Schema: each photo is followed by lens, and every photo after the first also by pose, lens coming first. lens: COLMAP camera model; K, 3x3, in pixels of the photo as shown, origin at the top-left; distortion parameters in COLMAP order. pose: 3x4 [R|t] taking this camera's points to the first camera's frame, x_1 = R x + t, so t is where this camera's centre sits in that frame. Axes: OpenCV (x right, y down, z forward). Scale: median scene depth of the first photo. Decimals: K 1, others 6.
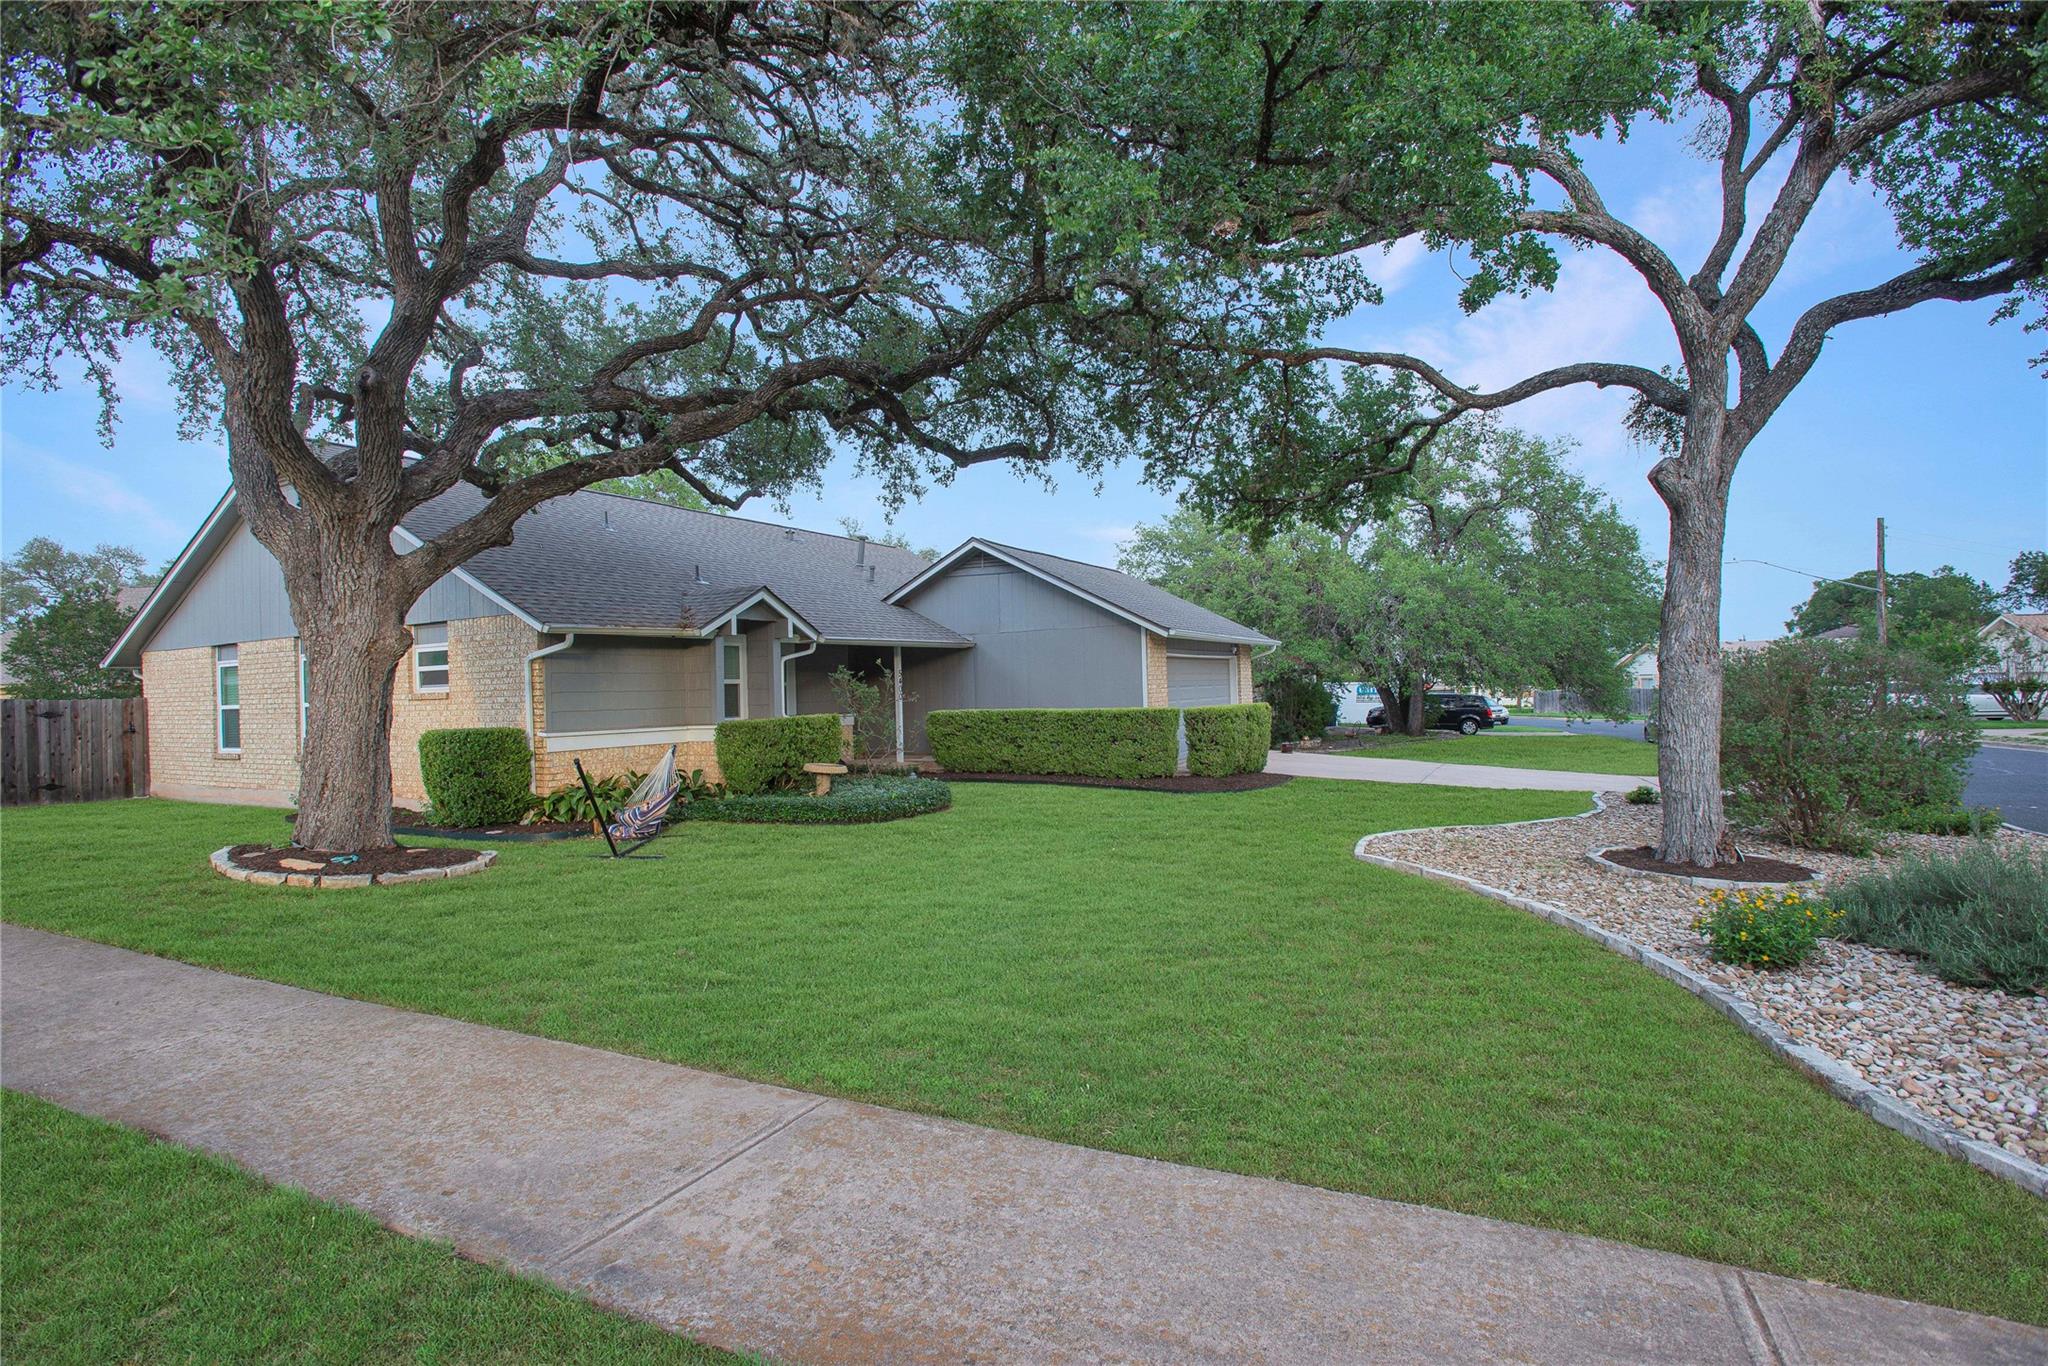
lens RADIAL K [[1003.6, 0, 1024.0], [0, 1003.6, 683.0], [0, 0, 1]] dist [-0.001616, -0.000109]
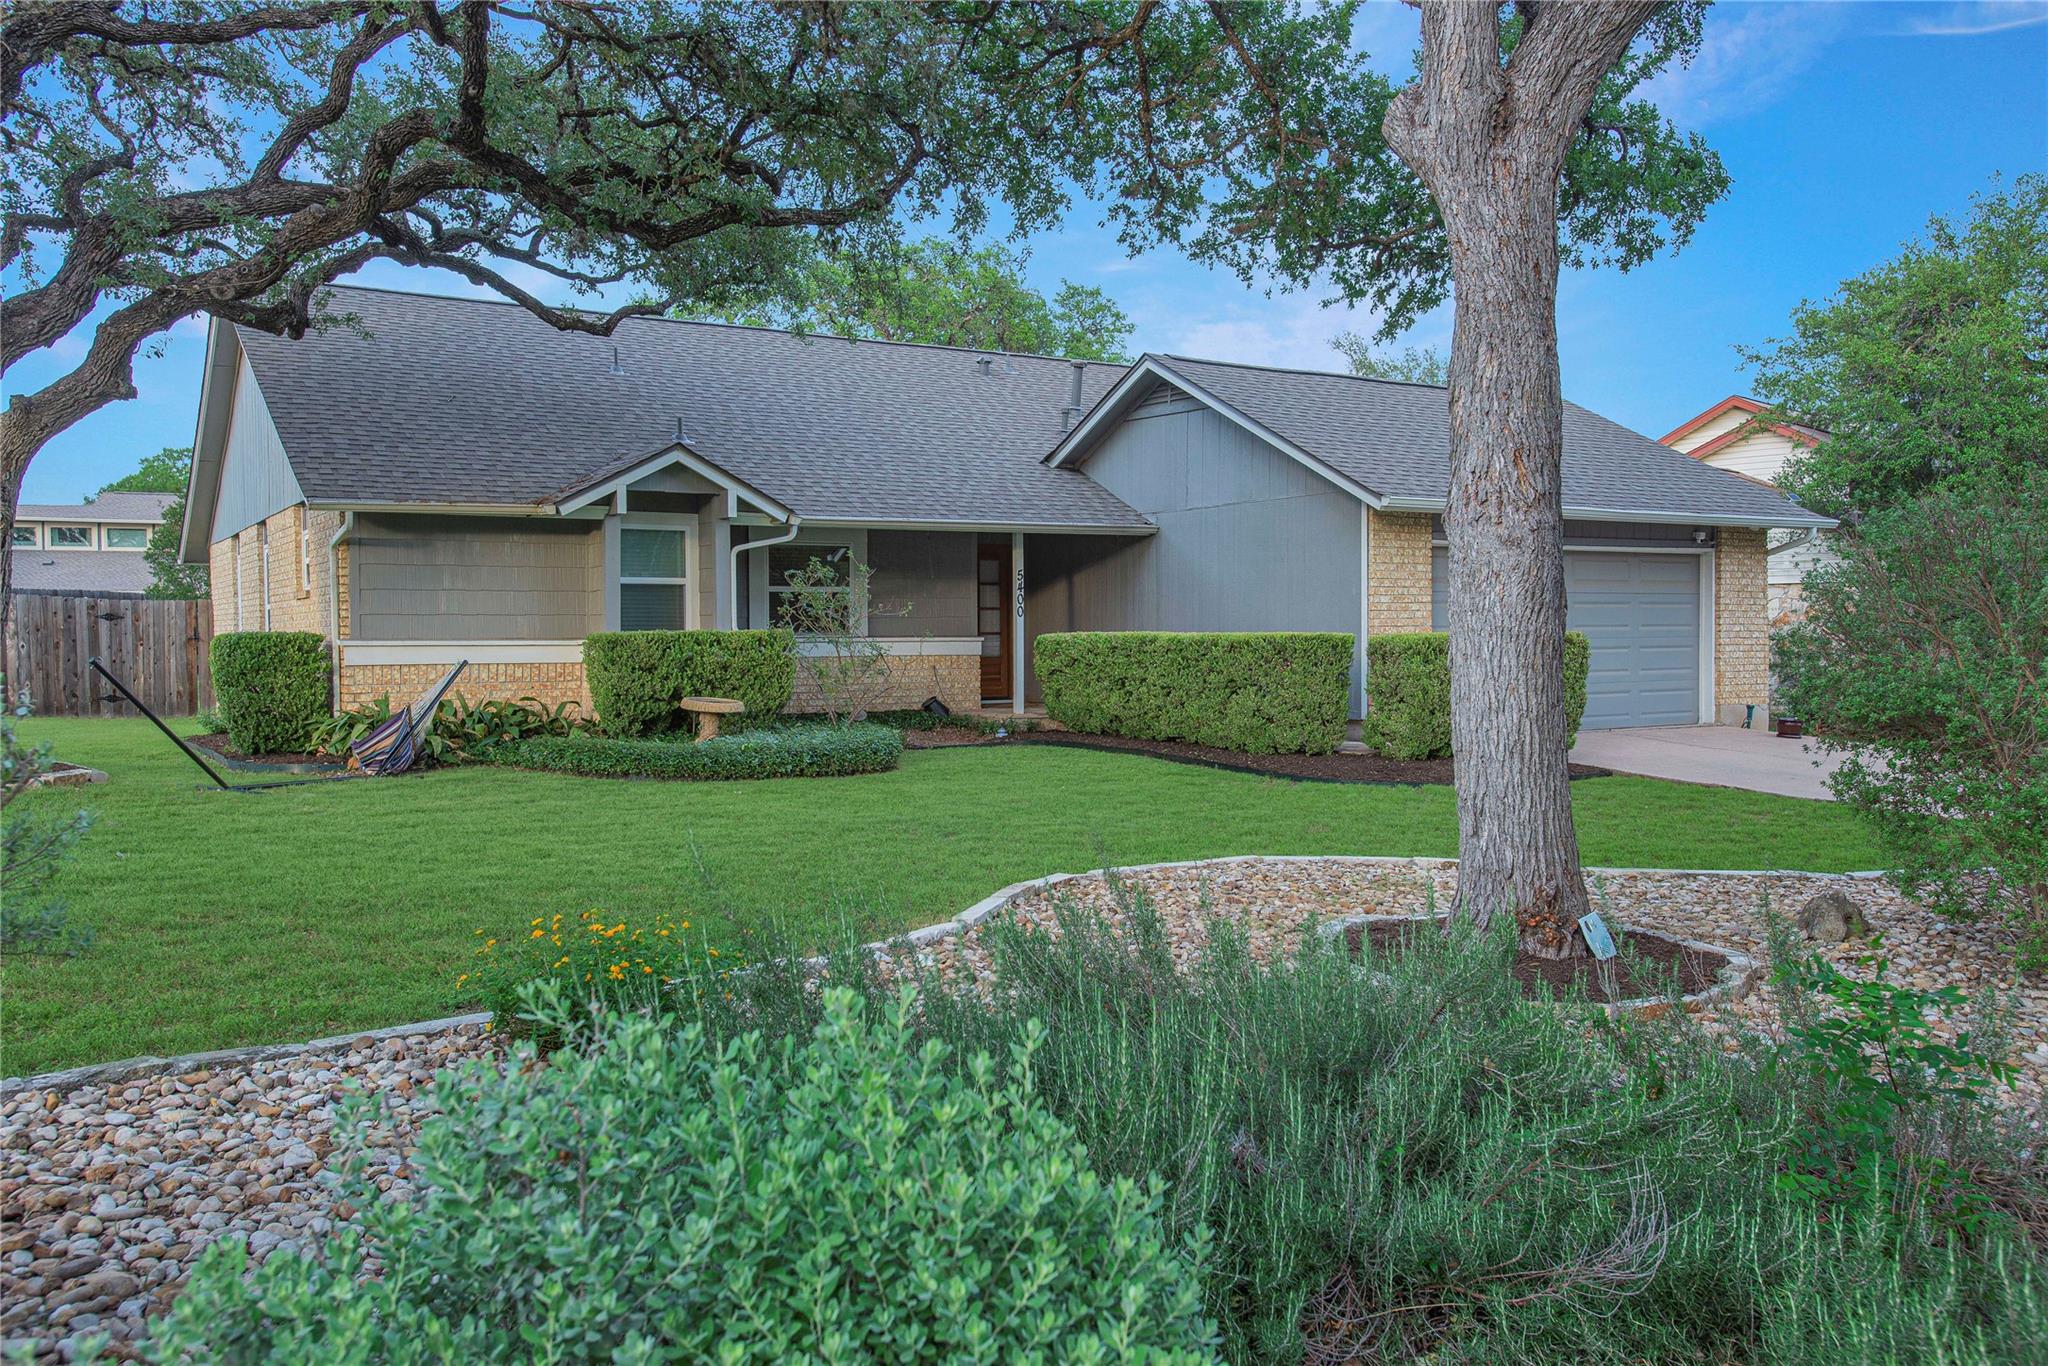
lens RADIAL K [[1653.1, 0, 1024.0], [0, 1653.1, 683.0], [0, 0, 1]] dist [0.027937, 0.001895]
pose [[0.882706, 0.033326, -0.468742, 0.485168], [-0.013553, 0.998873, 0.045496, 0.014088], [0.469730, -0.033807, 0.882163, 0.092558]]
